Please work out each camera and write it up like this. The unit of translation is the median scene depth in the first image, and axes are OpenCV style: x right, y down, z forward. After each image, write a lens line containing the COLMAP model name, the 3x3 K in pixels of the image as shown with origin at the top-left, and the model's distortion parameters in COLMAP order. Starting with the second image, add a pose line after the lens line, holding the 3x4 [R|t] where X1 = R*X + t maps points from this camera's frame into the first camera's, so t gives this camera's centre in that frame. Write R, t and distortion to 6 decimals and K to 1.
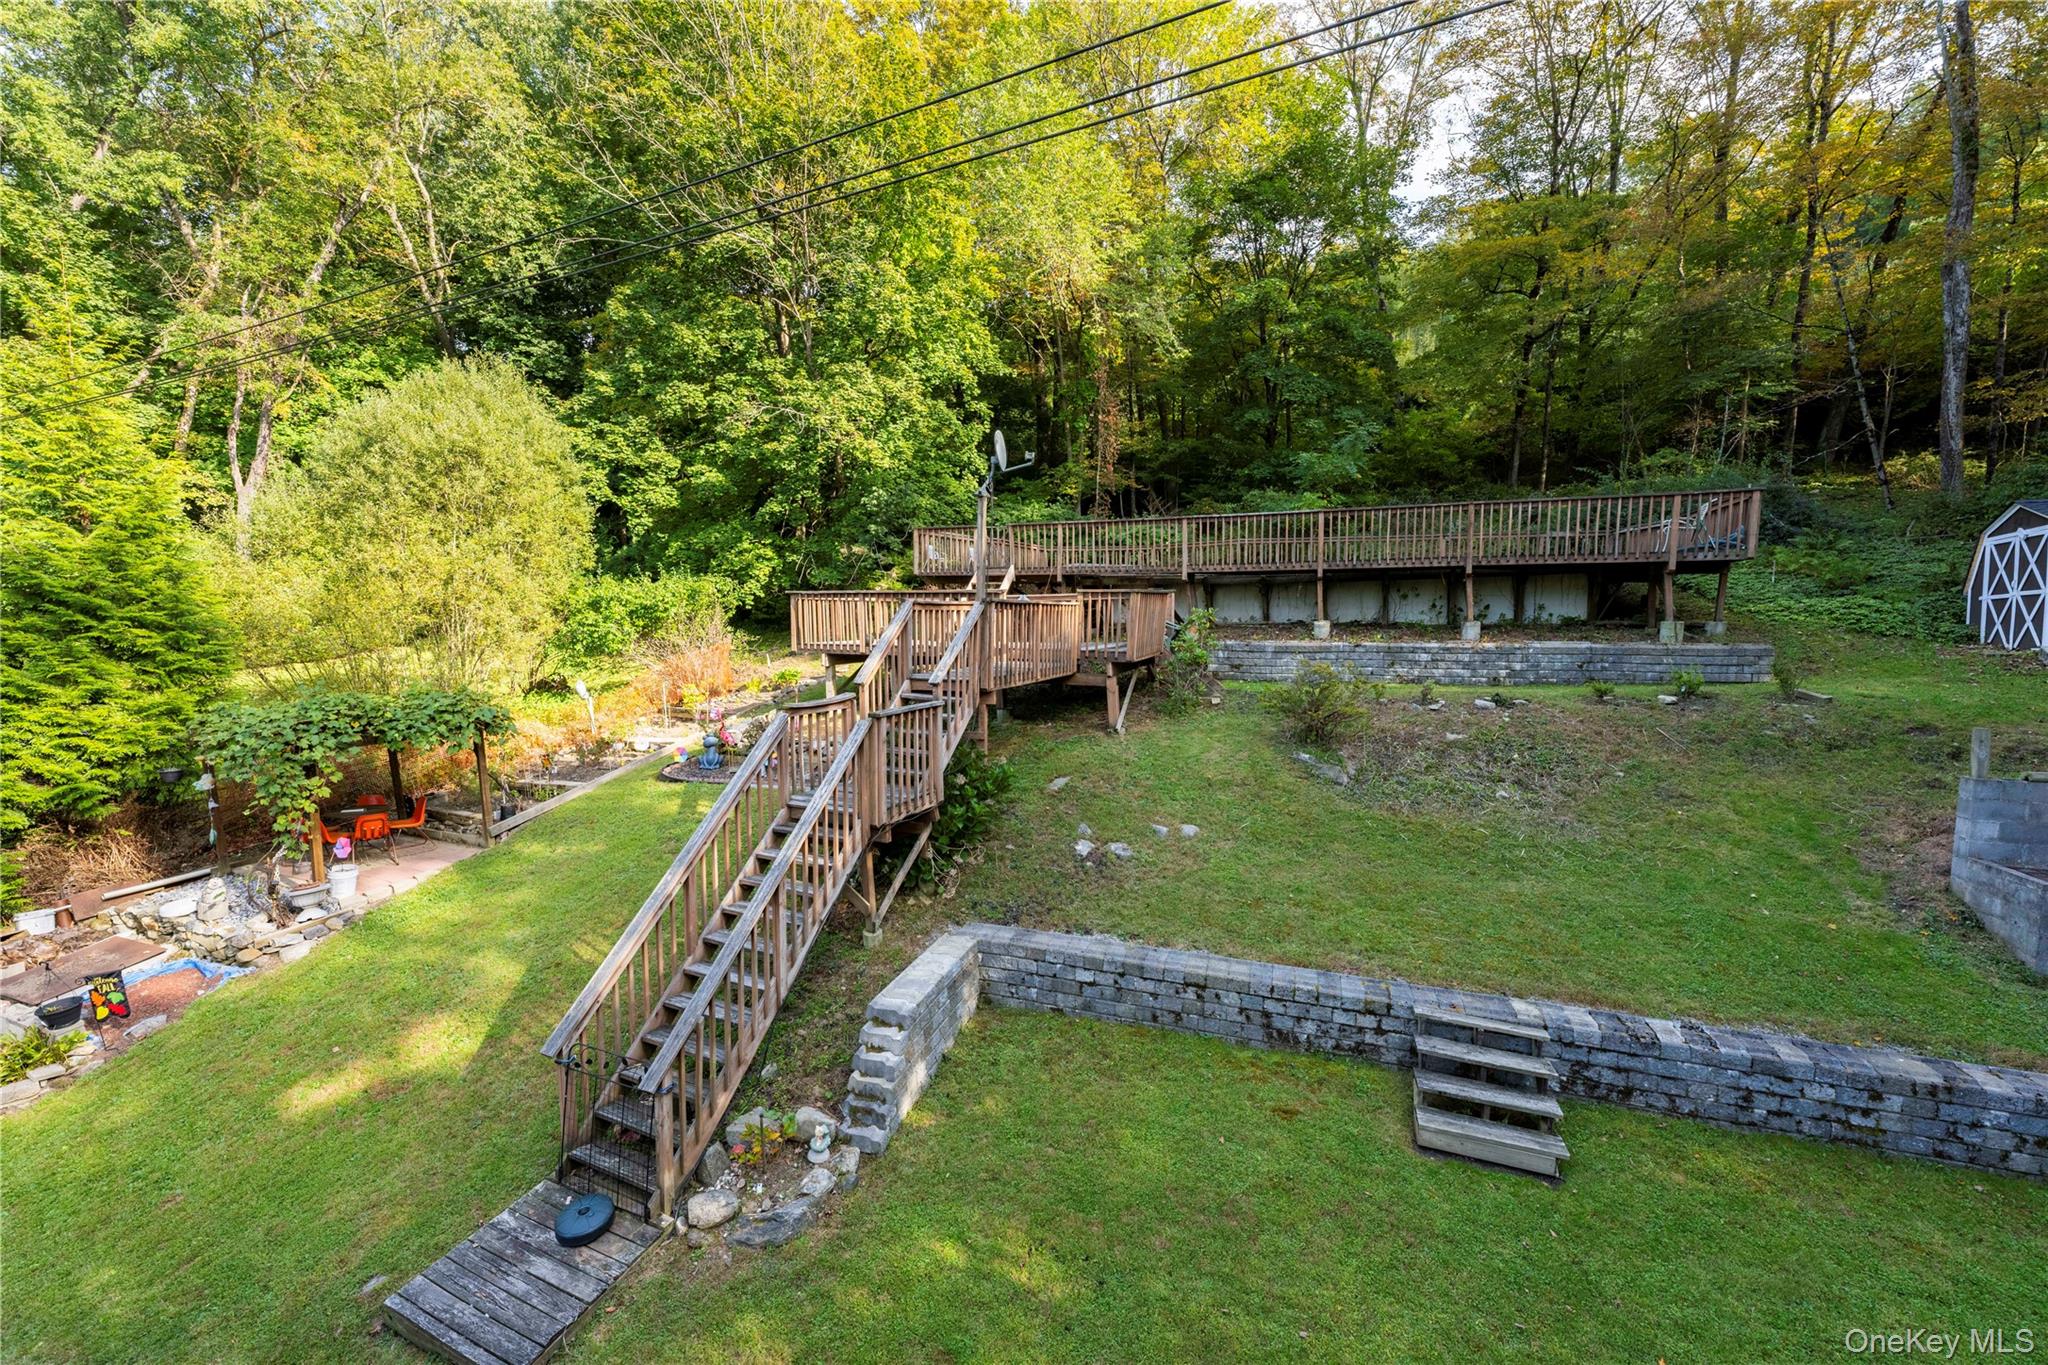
lens RADIAL K [[807.5, 0, 1024.0], [0, 807.5, 682.5], [0, 0, 1]] dist [-0.000404, -0.000293]
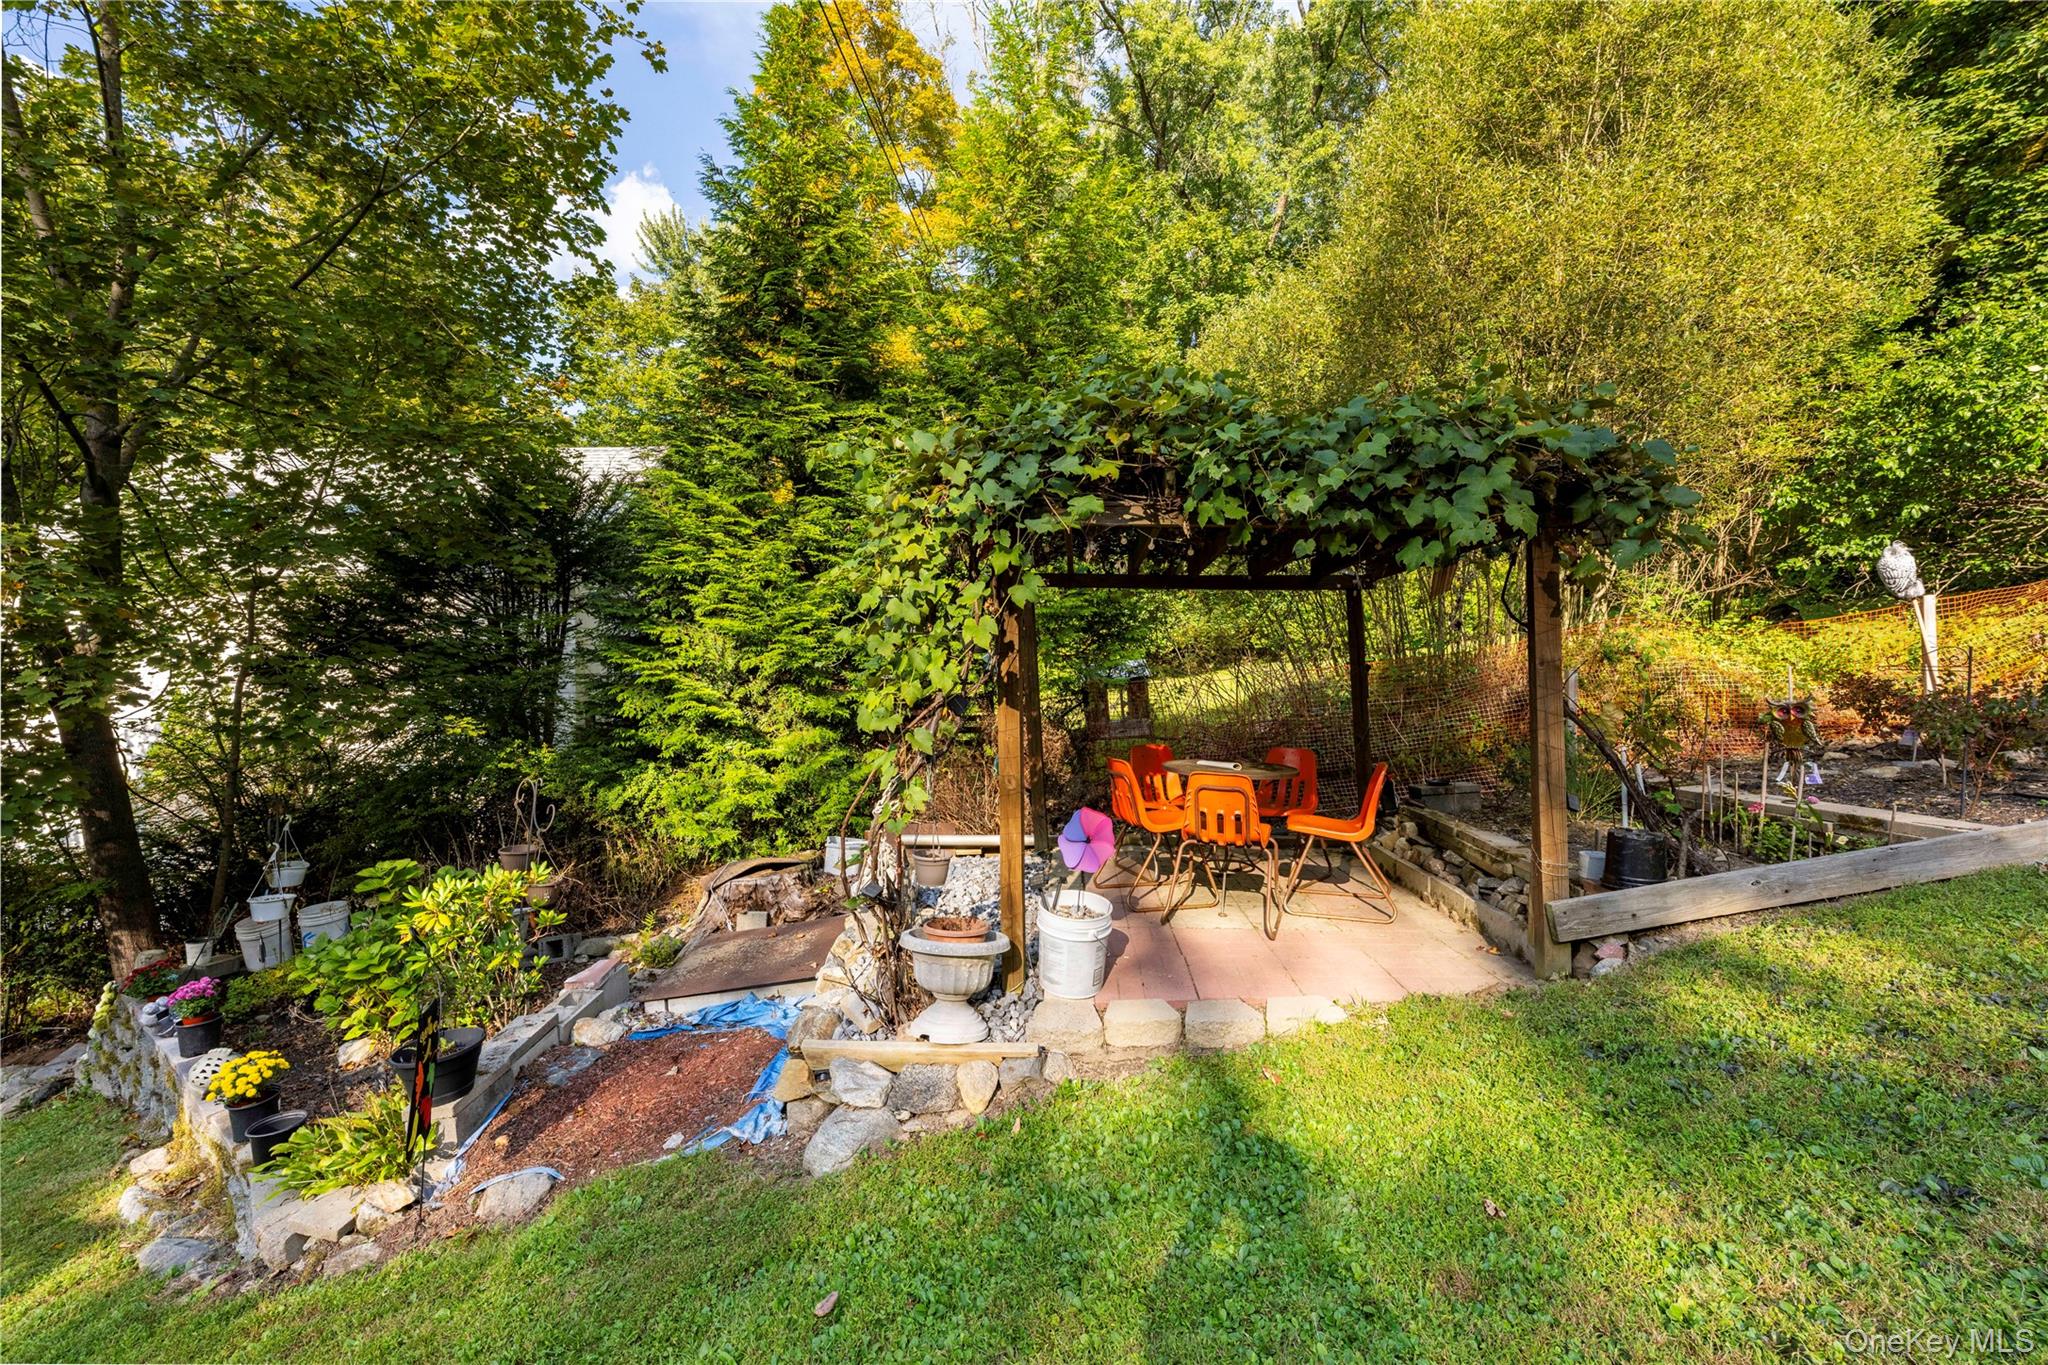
lens RADIAL K [[807.5, 0, 1024.0], [0, 807.5, 682.5], [0, 0, 1]] dist [-0.000404, -0.000293]
pose [[0.311394, -0.000241, -0.950281, -0.533032], [-0.075042, 0.996871, -0.024843, 0.145202], [0.947313, 0.079047, 0.310402, 0.856586]]
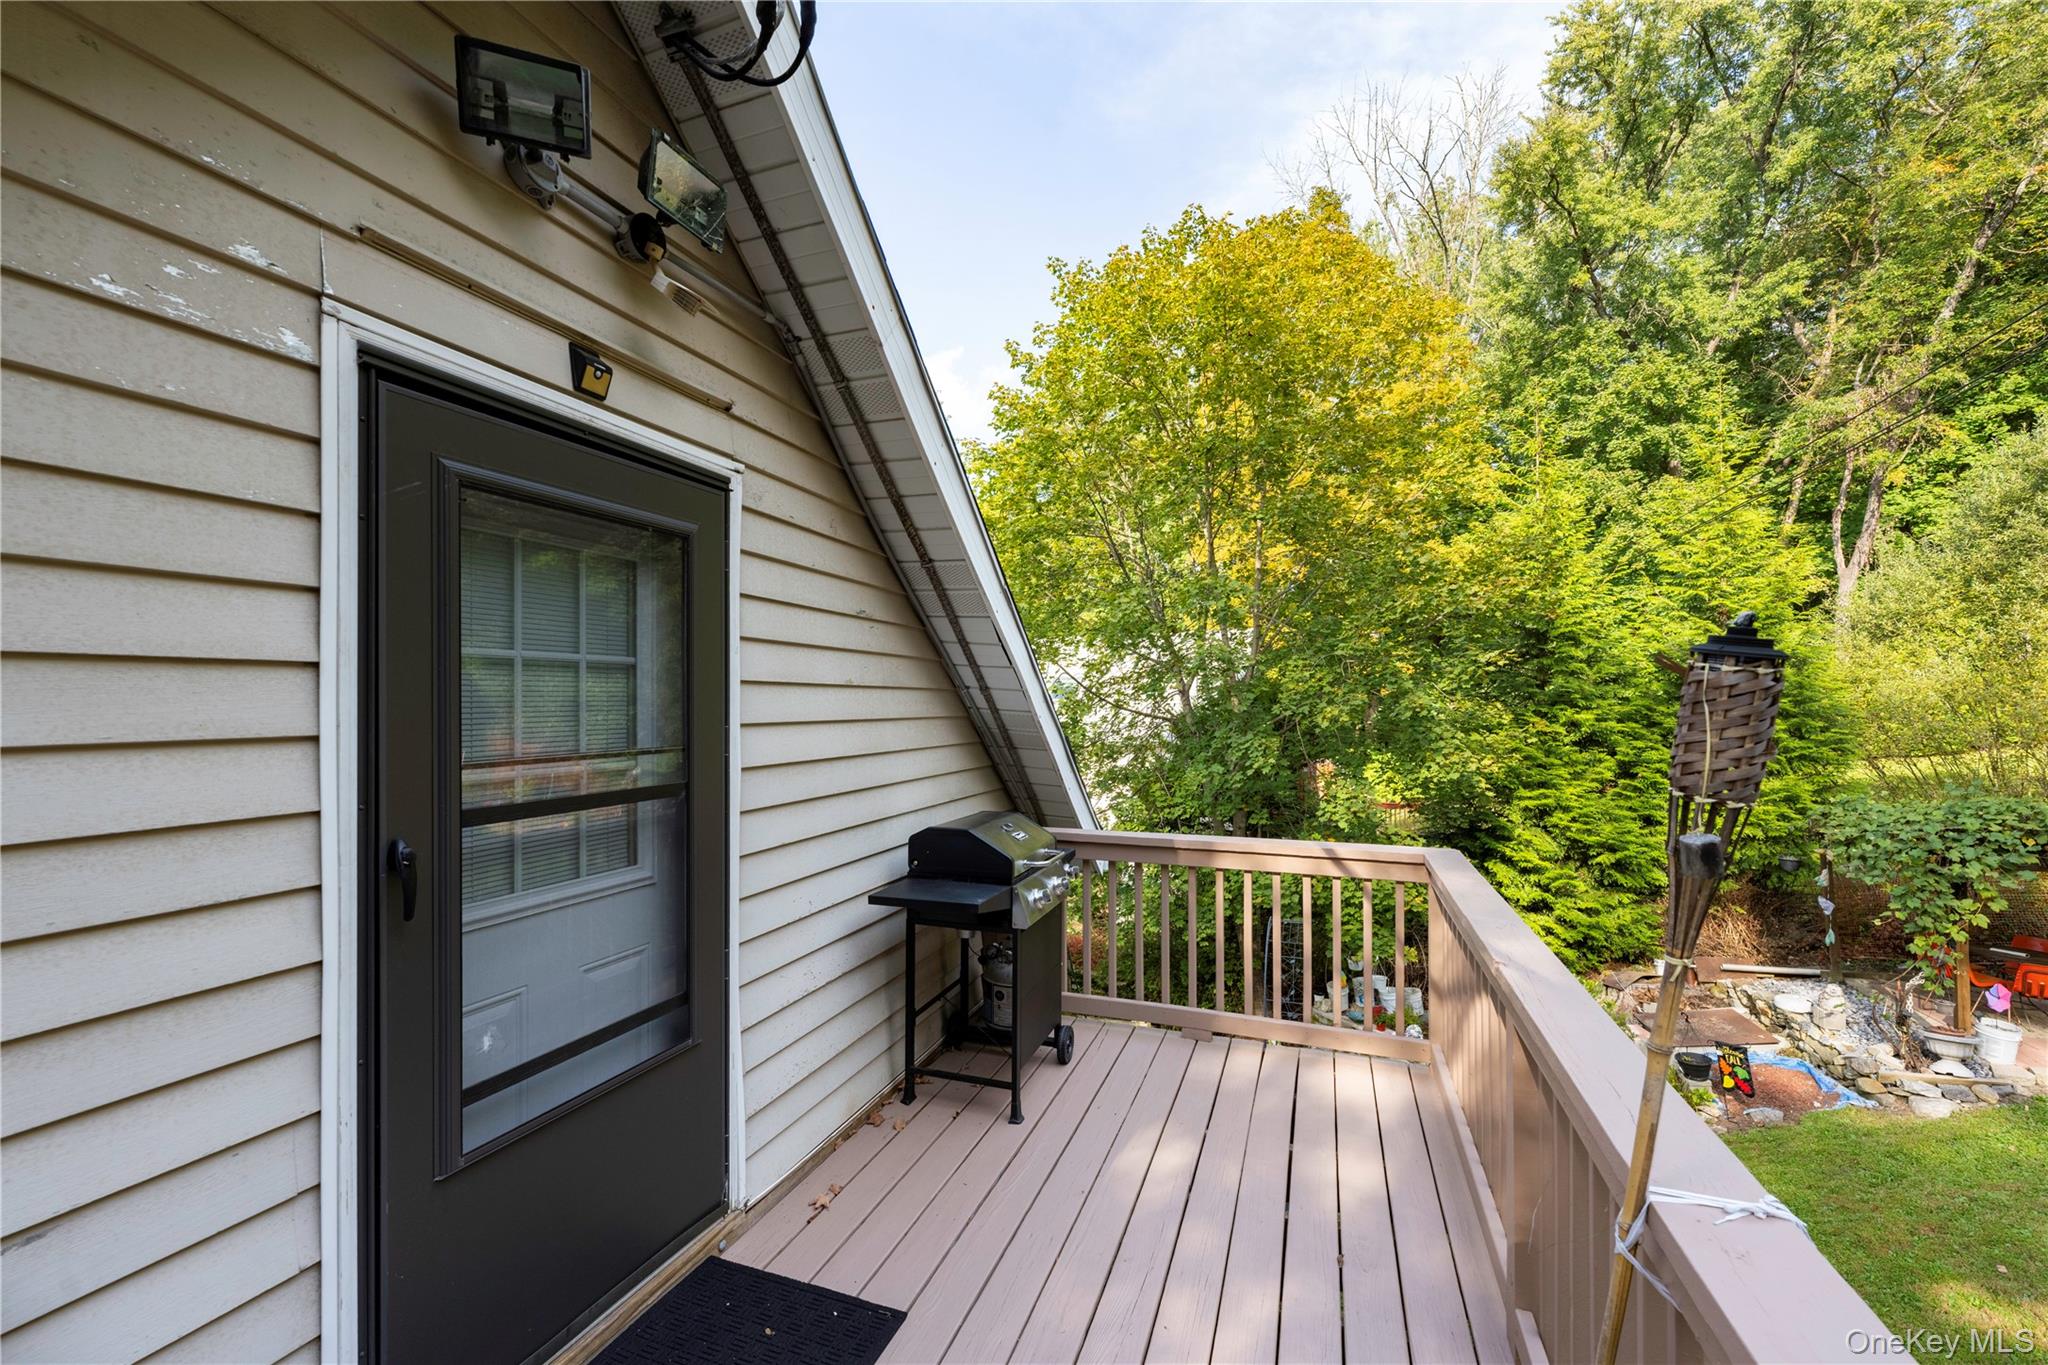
lens RADIAL K [[807.5, 0, 1024.0], [0, 807.5, 682.5], [0, 0, 1]] dist [-0.000404, -0.000293]
pose [[0.055385, -0.035674, -0.997828, -0.114011], [-0.079626, 0.996021, -0.040030, 0.008231], [0.995285, 0.081671, 0.052324, -0.000710]]
